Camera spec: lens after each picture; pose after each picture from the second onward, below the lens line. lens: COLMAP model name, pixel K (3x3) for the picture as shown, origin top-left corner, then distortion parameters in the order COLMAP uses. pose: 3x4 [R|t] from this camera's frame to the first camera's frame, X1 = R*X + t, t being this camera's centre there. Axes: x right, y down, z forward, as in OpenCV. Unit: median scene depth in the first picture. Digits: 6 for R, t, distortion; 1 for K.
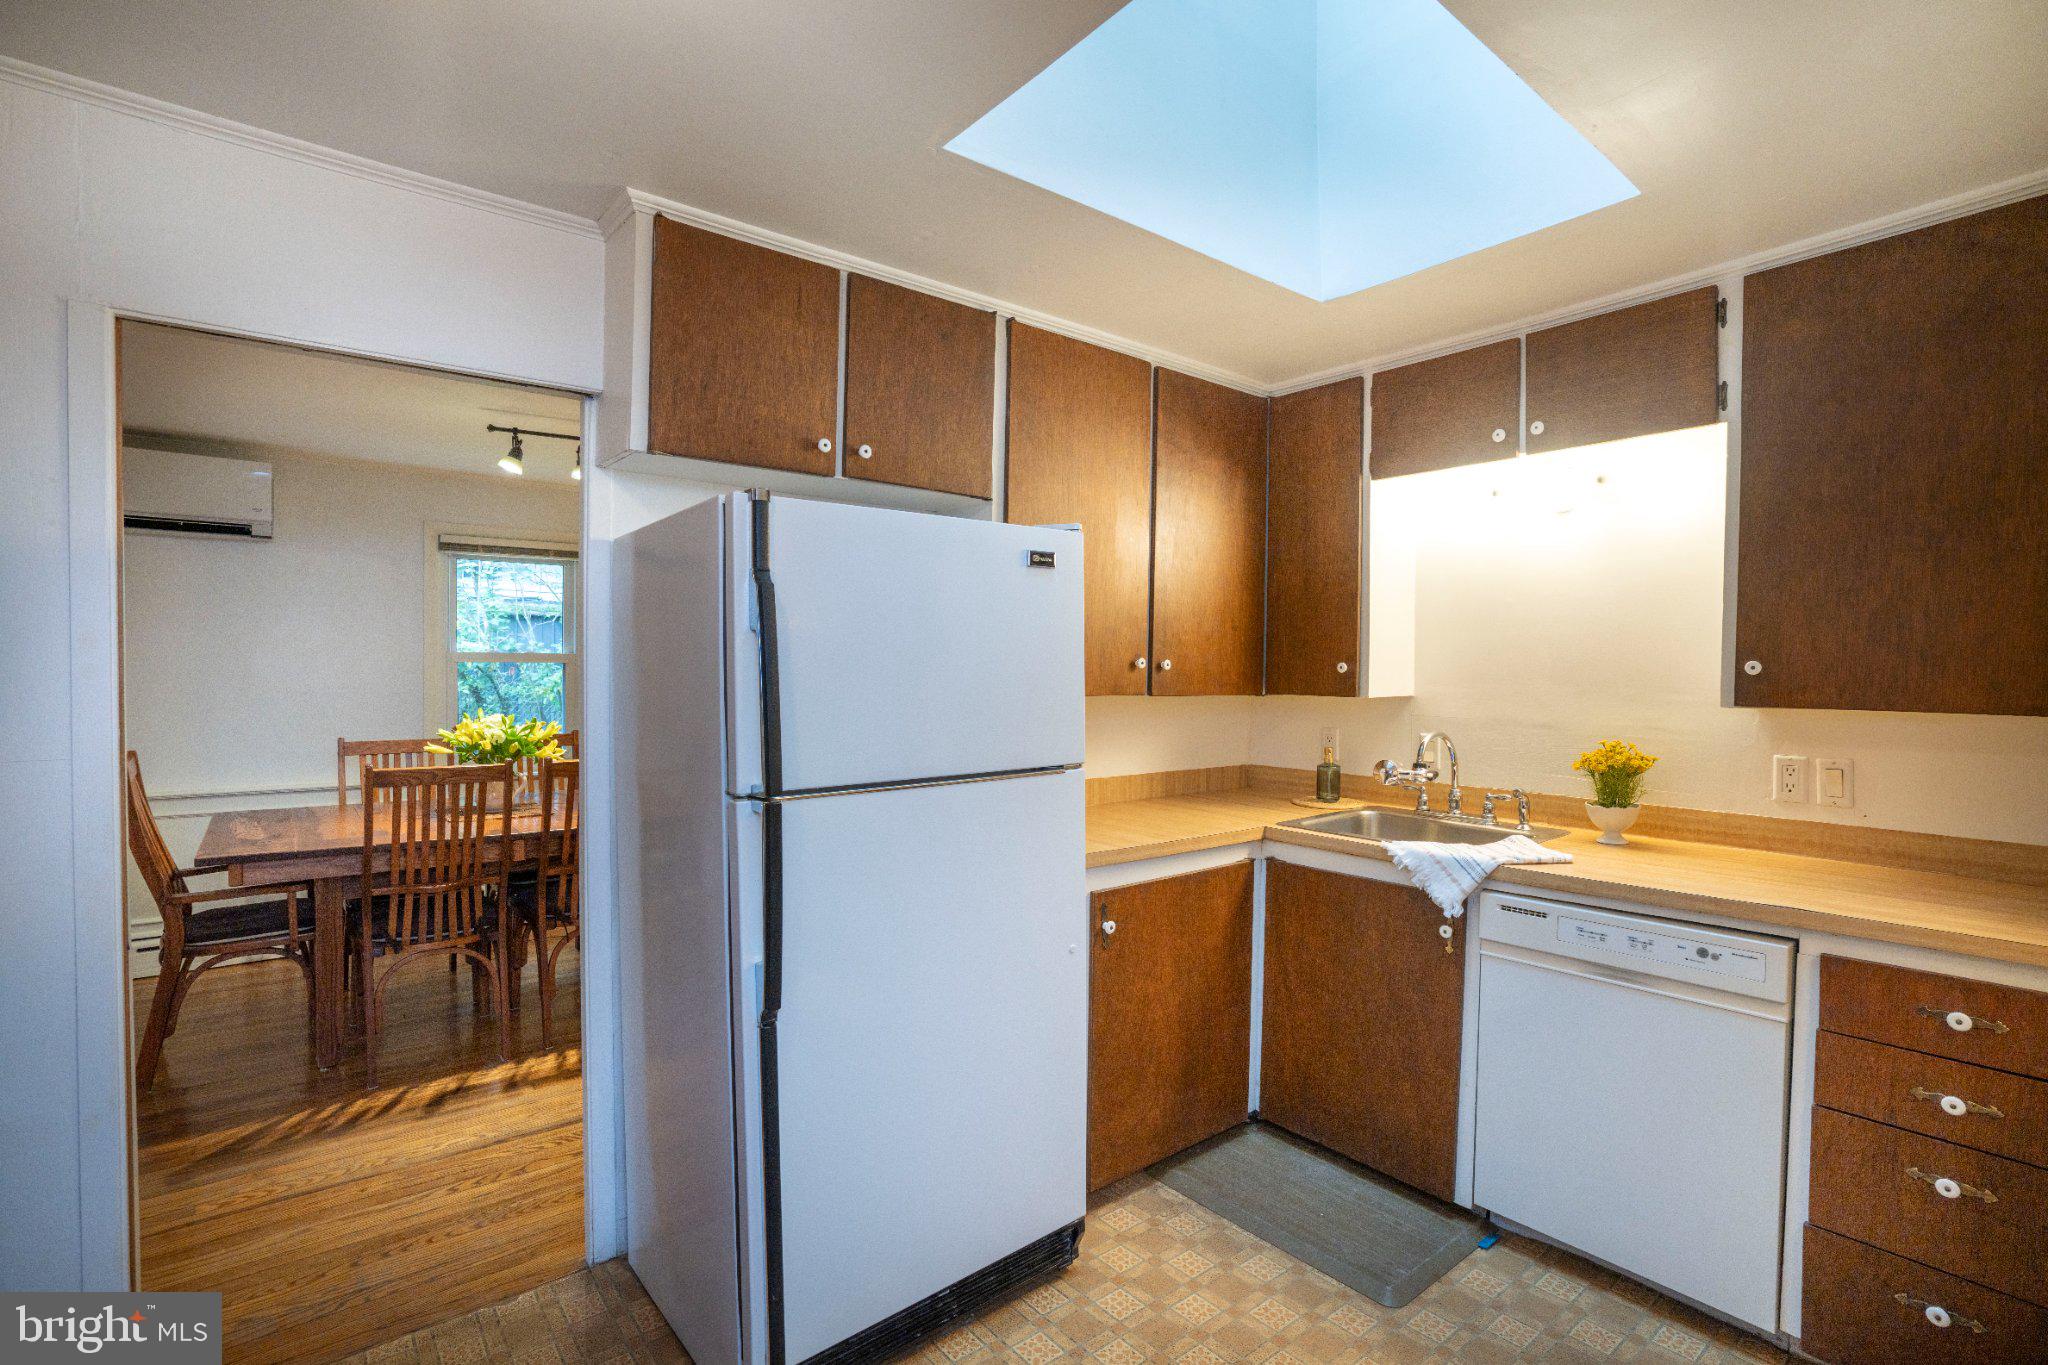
lens RADIAL K [[946.5, 0, 1025.3], [0, 946.5, 683.7], [0, 0, 1]] dist [-0.053307, 0.018497]
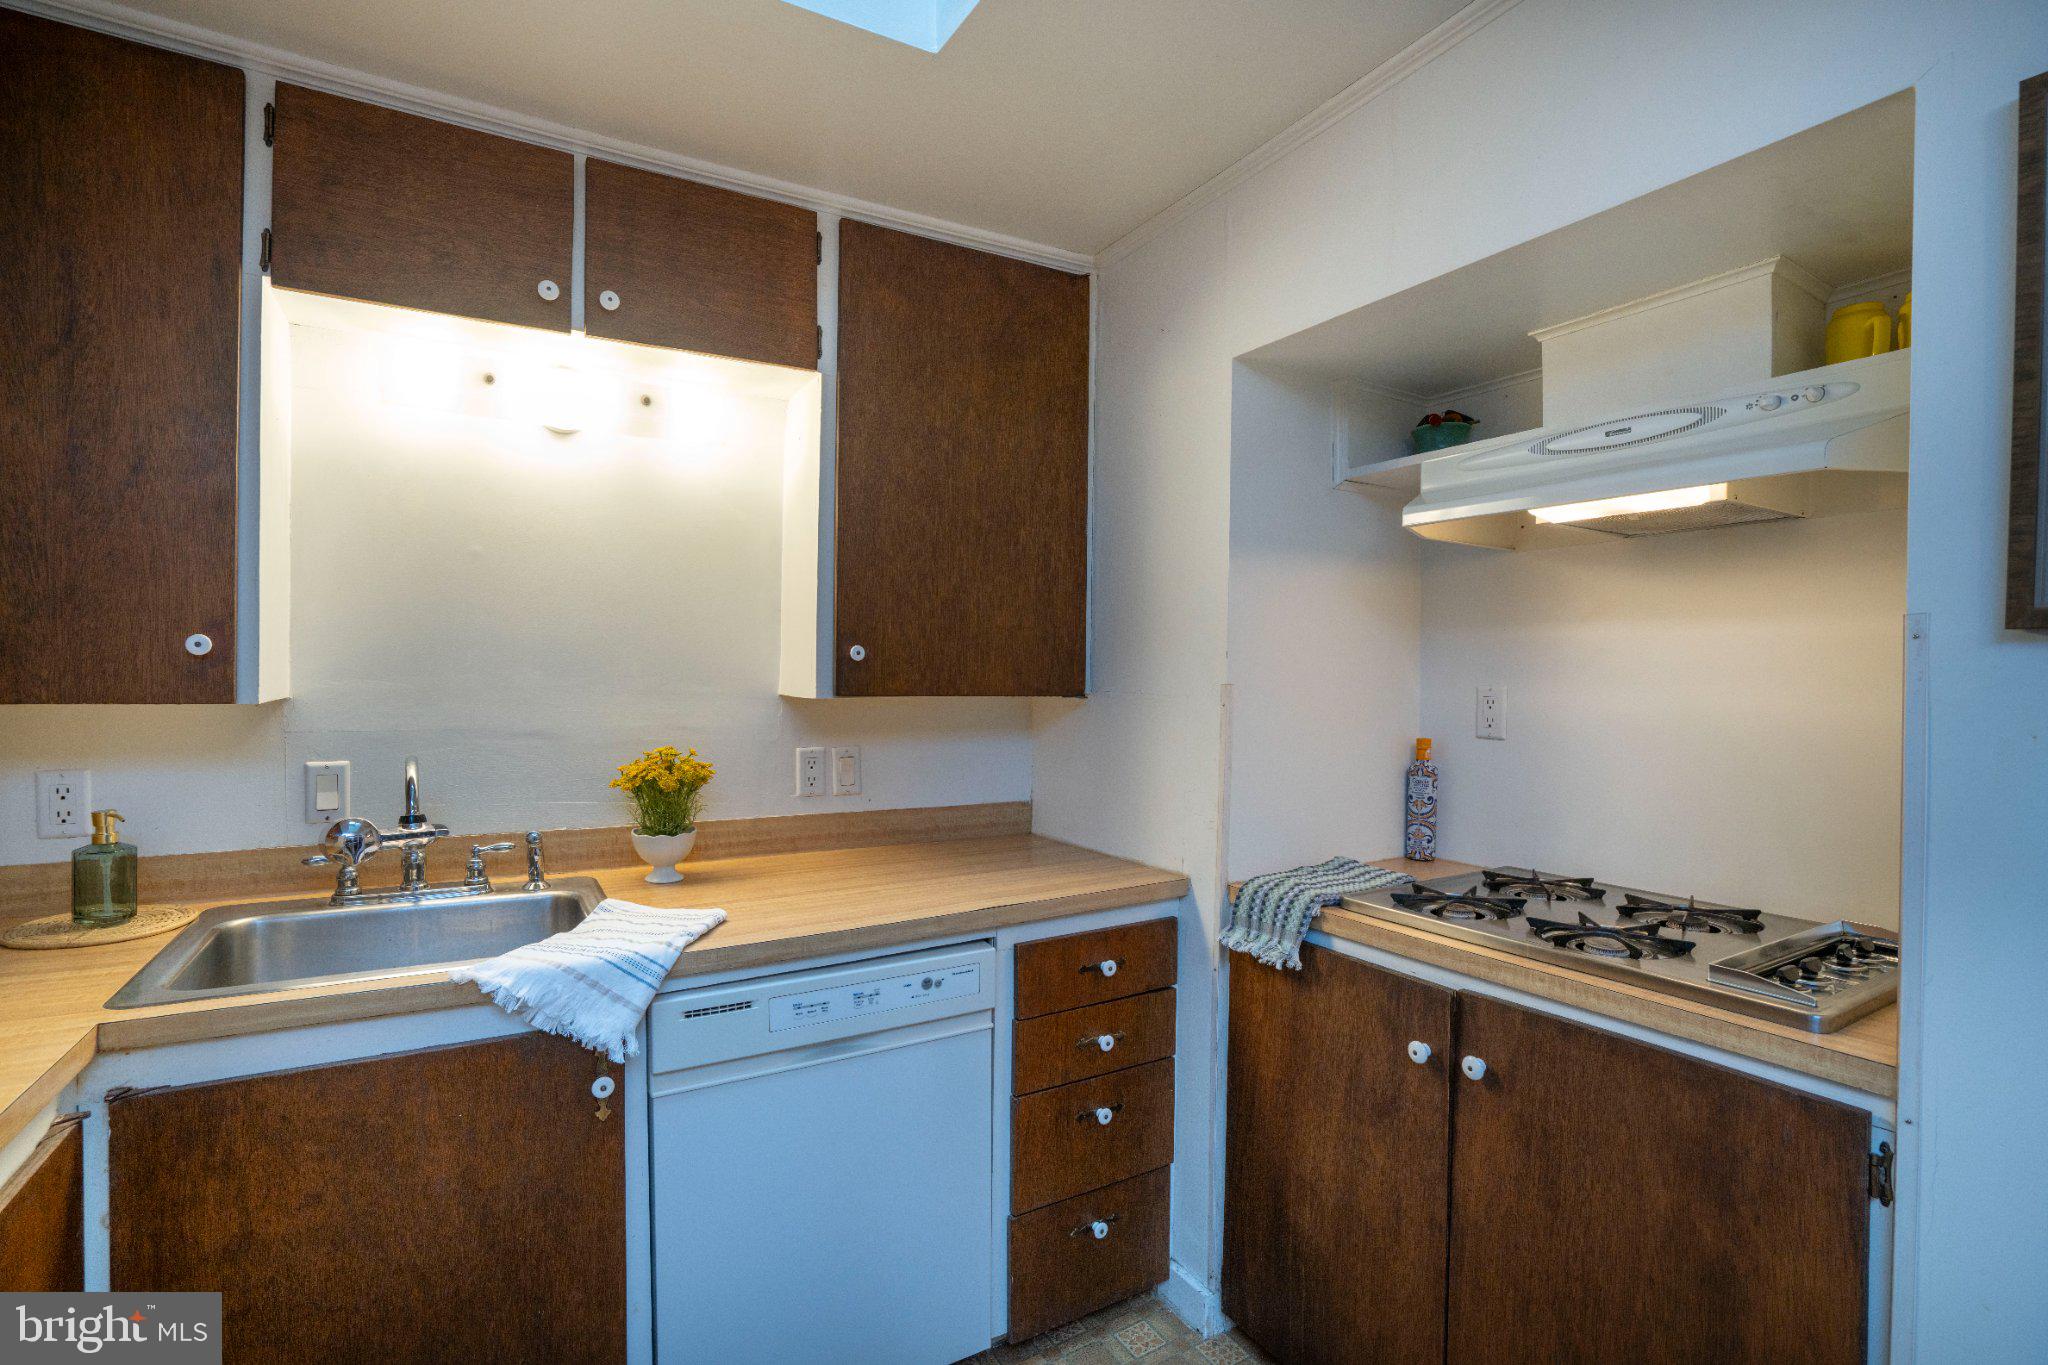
lens RADIAL K [[946.5, 0, 1025.7], [0, 946.5, 686.3], [0, 0, 1]] dist [-0.053307, 0.018497]
pose [[0.142315, -0.019858, 0.989622, -0.097985], [0.007275, 0.999793, 0.019016, -0.001312], [-0.989795, 0.004494, 0.142430, 0.653610]]
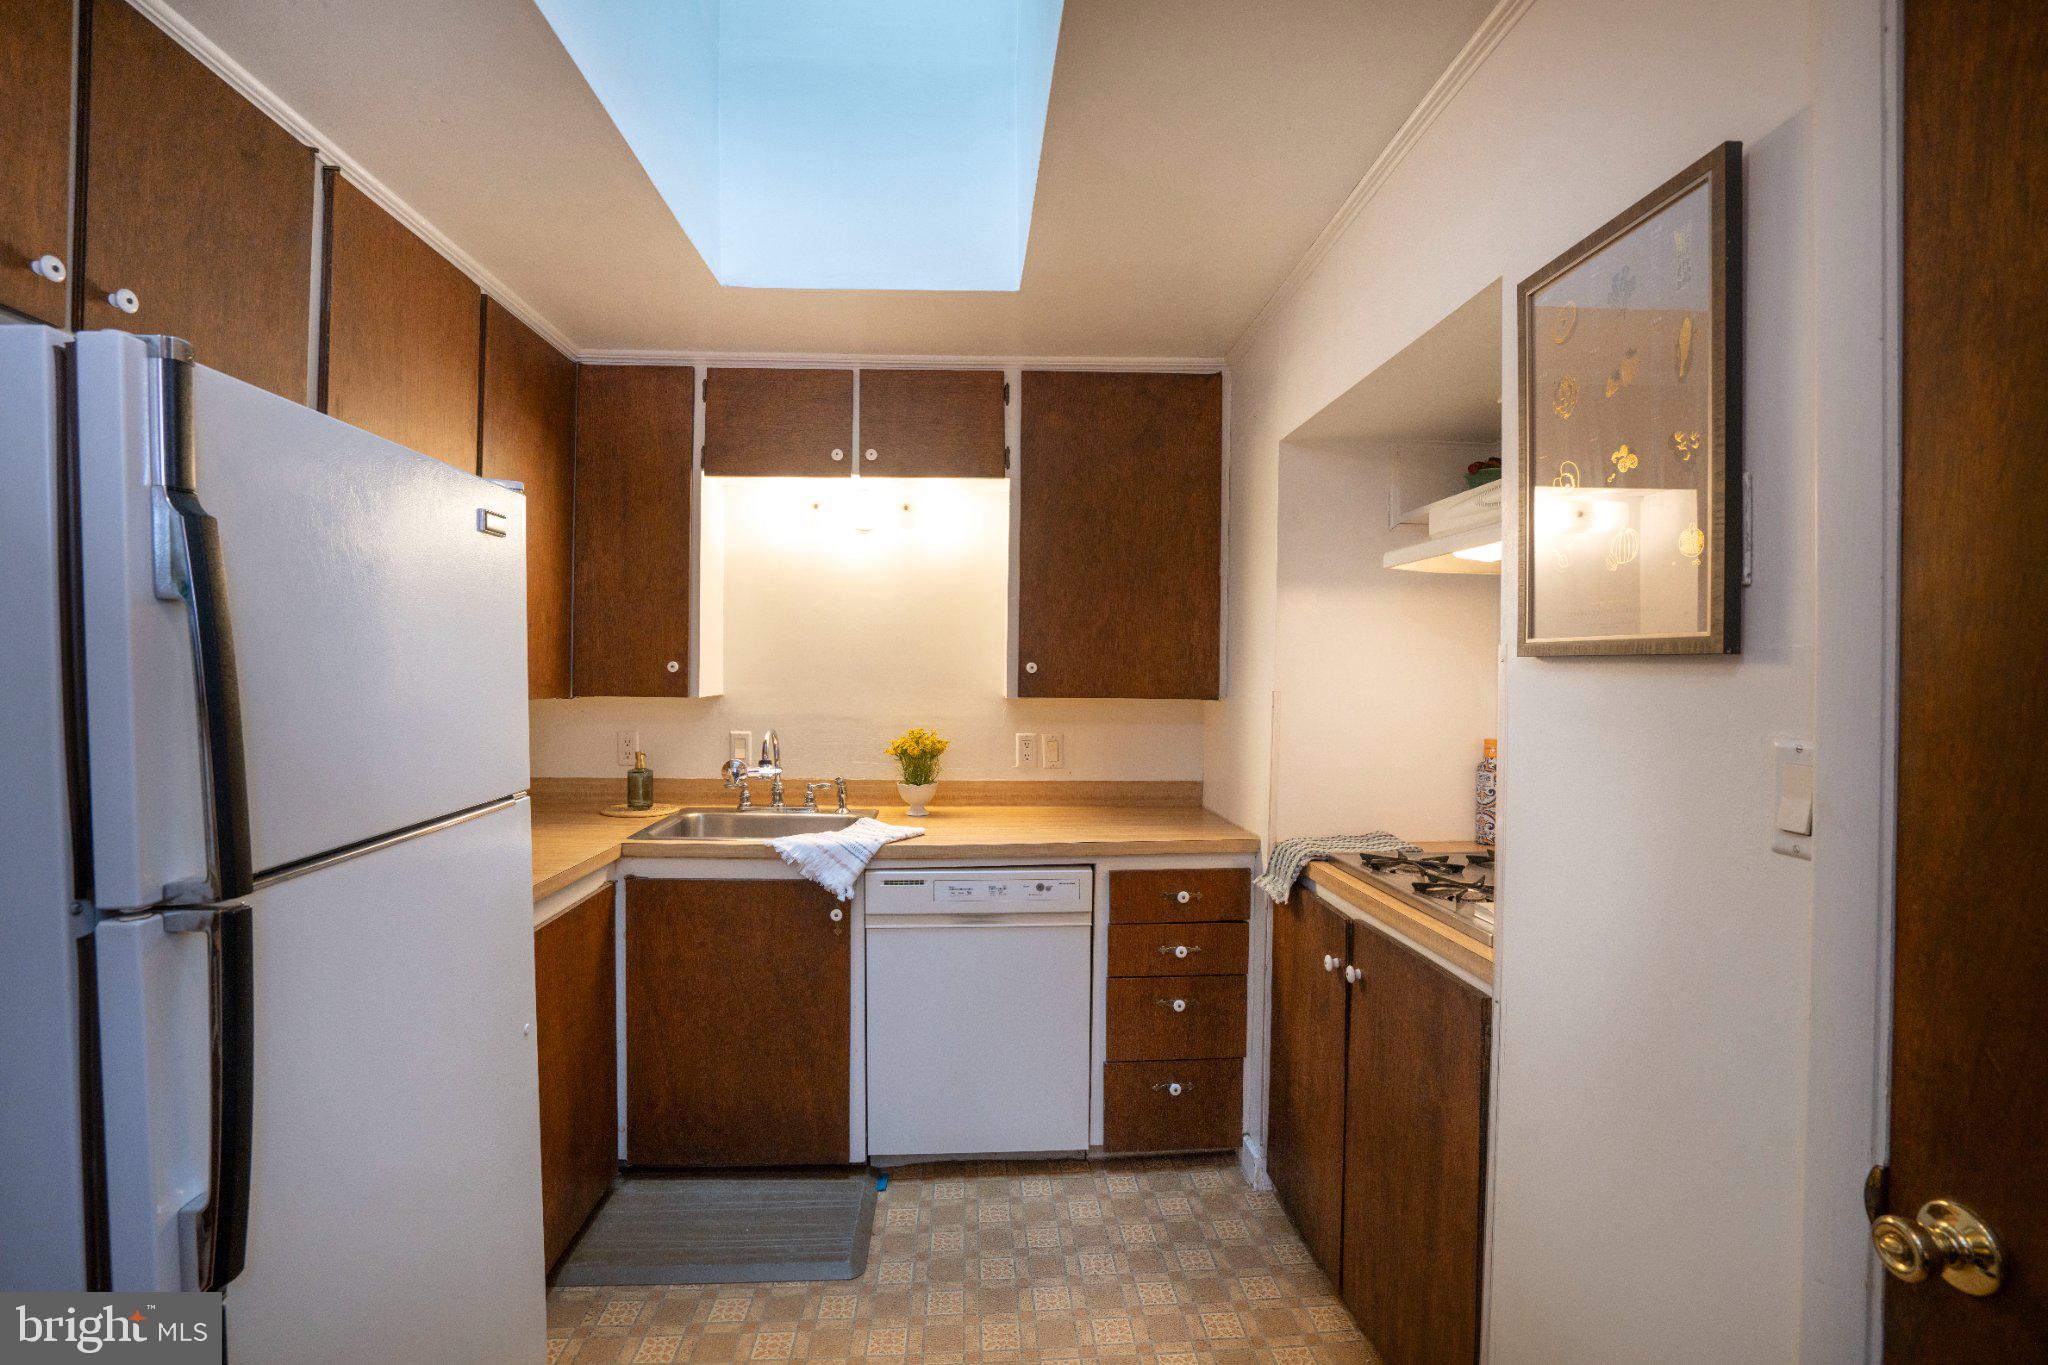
lens RADIAL K [[946.5, 0, 1024.1], [0, 946.5, 687.3], [0, 0, 1]] dist [-0.053307, 0.018497]
pose [[0.578071, -0.015487, 0.815839, -0.304296], [0.009515, 0.999880, 0.012239, -0.006037], [-0.815931, 0.000688, 0.578149, 0.205109]]
